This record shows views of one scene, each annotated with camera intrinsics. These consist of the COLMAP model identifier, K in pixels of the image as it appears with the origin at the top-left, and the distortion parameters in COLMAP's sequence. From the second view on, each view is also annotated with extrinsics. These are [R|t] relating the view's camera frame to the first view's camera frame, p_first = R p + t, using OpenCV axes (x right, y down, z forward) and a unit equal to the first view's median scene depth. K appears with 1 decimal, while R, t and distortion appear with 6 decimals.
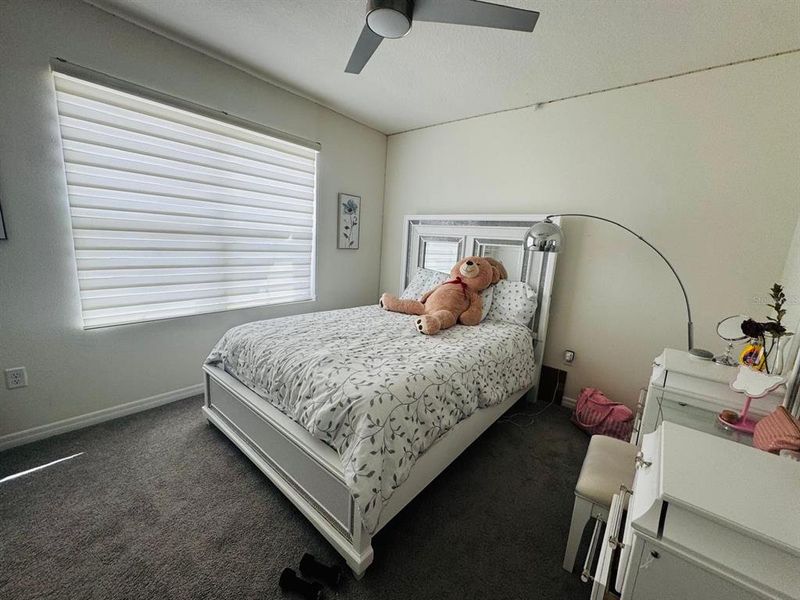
lens RADIAL K [[319.5, 0, 399.2], [0, 319.5, 299.0], [0, 0, 1]] dist [-0.007401, 0.000578]
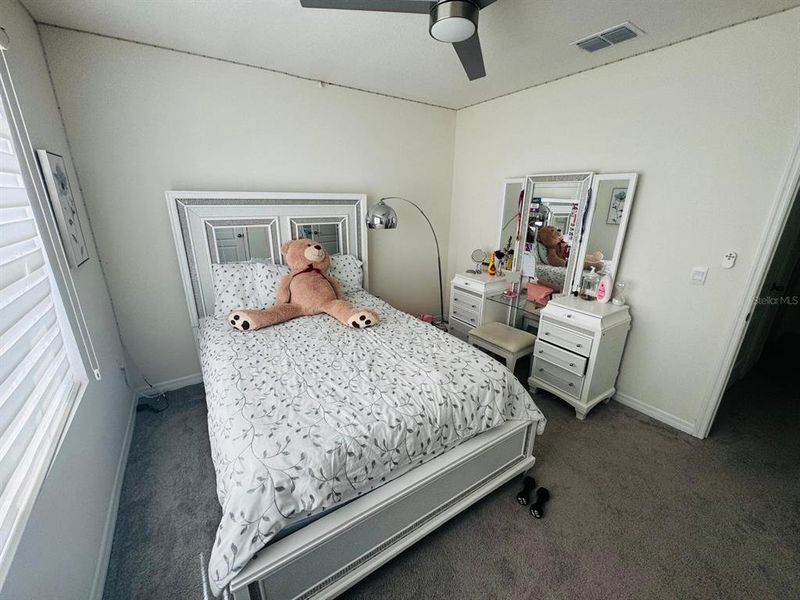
lens RADIAL K [[319.5, 0, 397.7], [0, 319.5, 299.7], [0, 0, 1]] dist [-0.007401, 0.000578]
pose [[0.288540, -0.347929, 0.892014, -0.647001], [0.175746, 0.935056, 0.307869, -0.225146], [-0.941200, 0.067935, 0.330948, 0.471140]]
